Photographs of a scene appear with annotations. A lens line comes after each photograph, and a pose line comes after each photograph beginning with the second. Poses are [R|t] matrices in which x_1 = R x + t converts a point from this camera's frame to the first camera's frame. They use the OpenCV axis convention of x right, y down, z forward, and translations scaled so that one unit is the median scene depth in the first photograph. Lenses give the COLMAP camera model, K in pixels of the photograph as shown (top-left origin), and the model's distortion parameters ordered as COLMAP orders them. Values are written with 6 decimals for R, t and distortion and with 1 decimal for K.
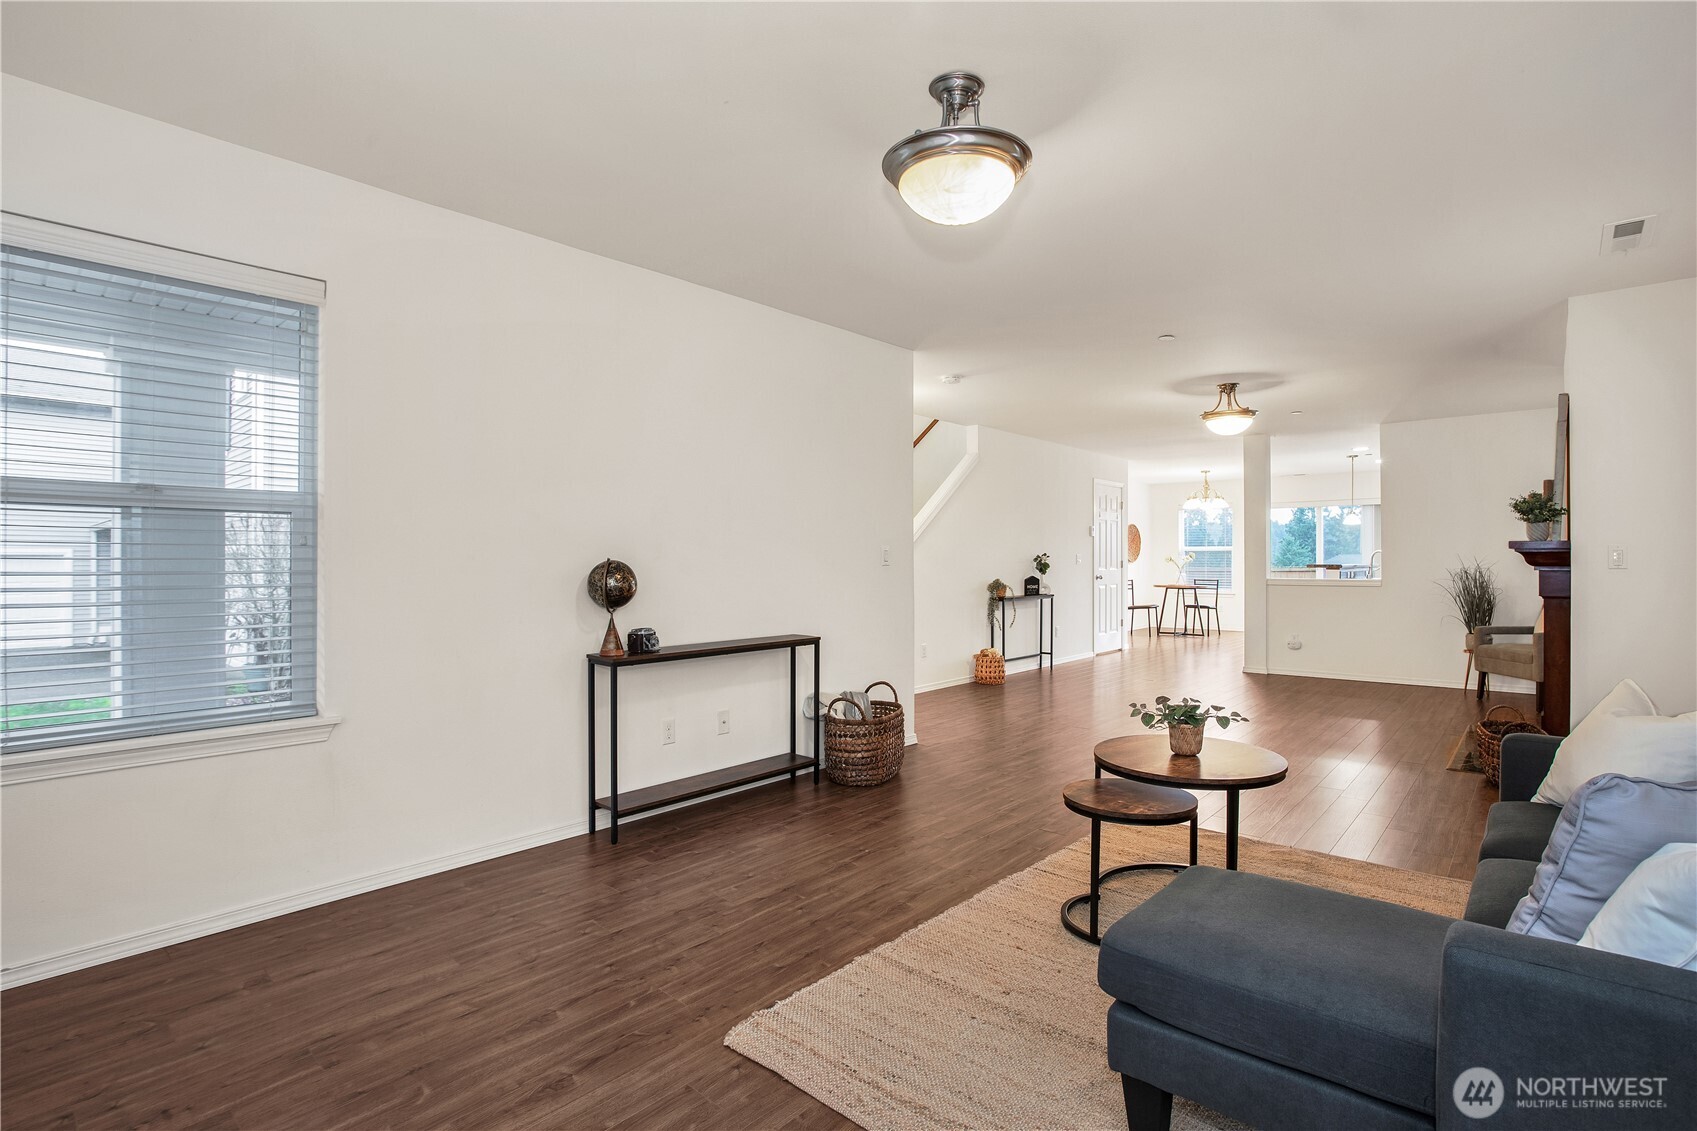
lens RADIAL K [[801.1, 0, 857.7], [0, 801.1, 559.3], [0, 0, 1]] dist [-0.045502, 0.000736]
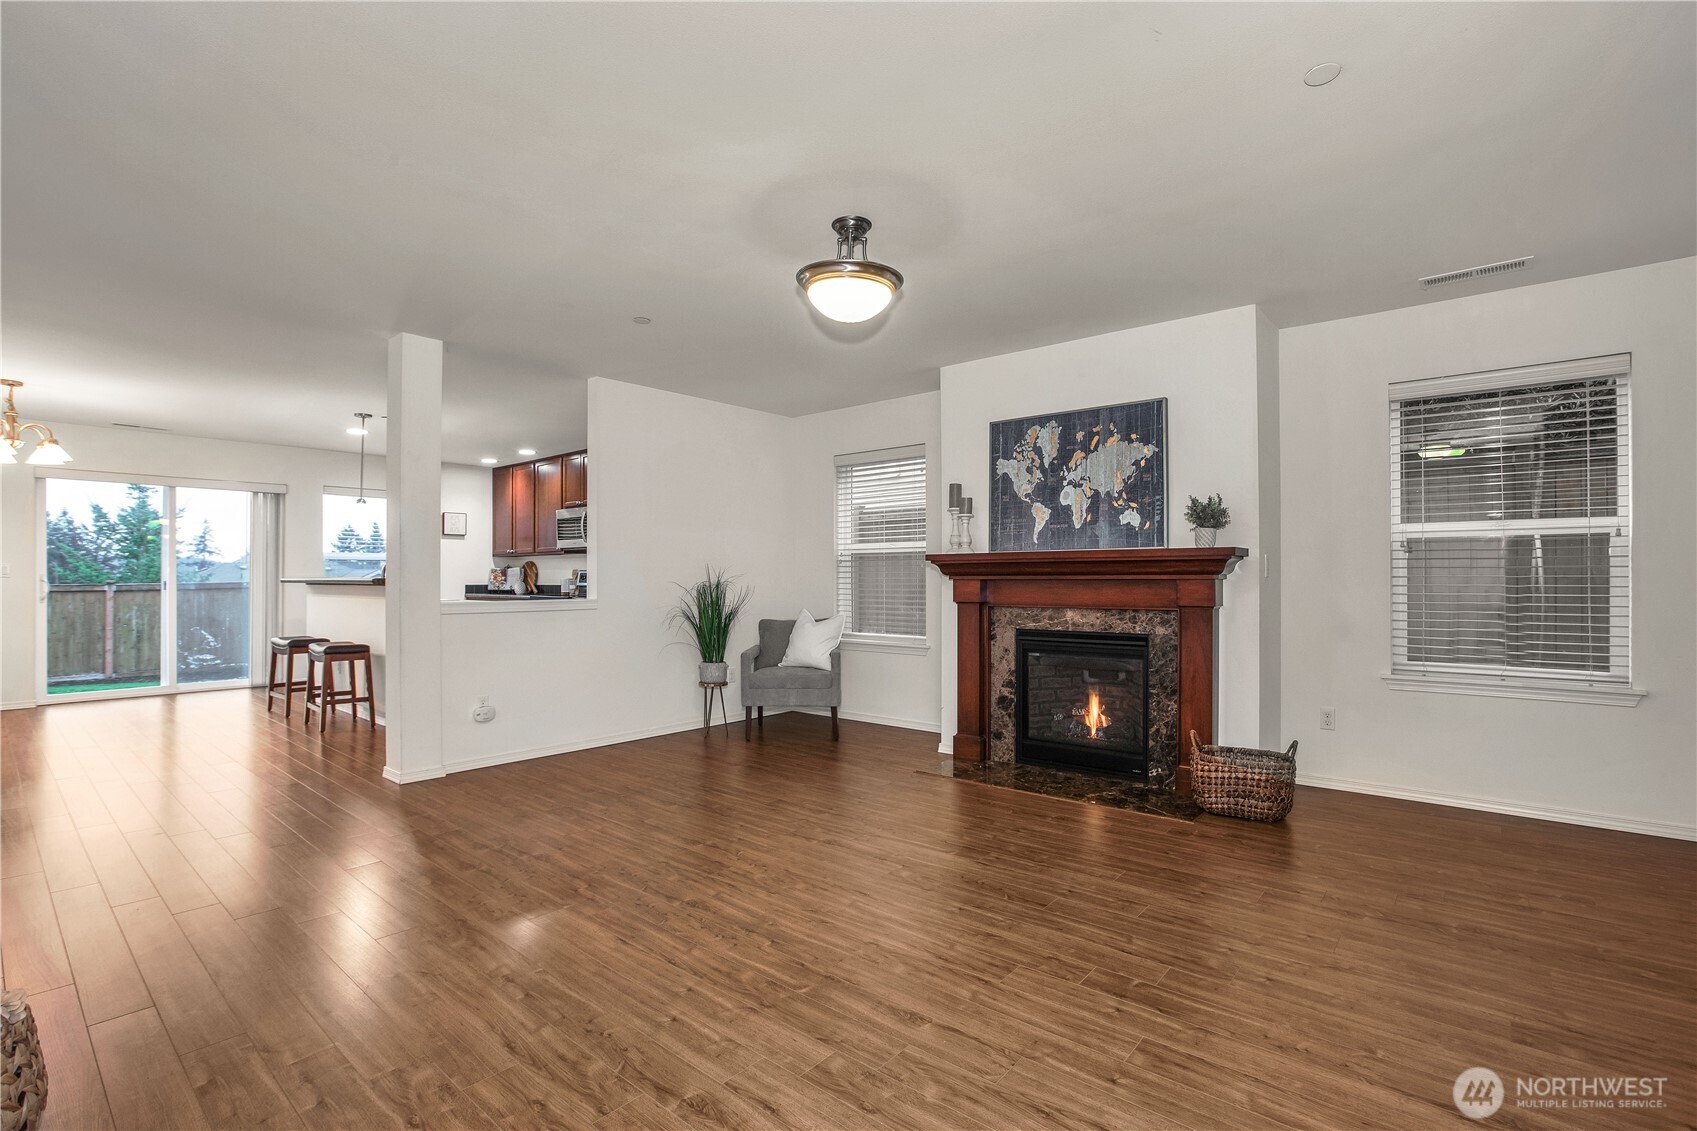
lens RADIAL K [[778.4, 0, 852.6], [0, 778.4, 573.6], [0, 0, 1]] dist [-0.050977, 0.015481]
pose [[-0.025220, 0.010036, 0.999632, -0.027988], [-0.002847, 0.999945, -0.010111, 0.008807], [-0.999678, -0.003101, -0.025190, 0.756066]]
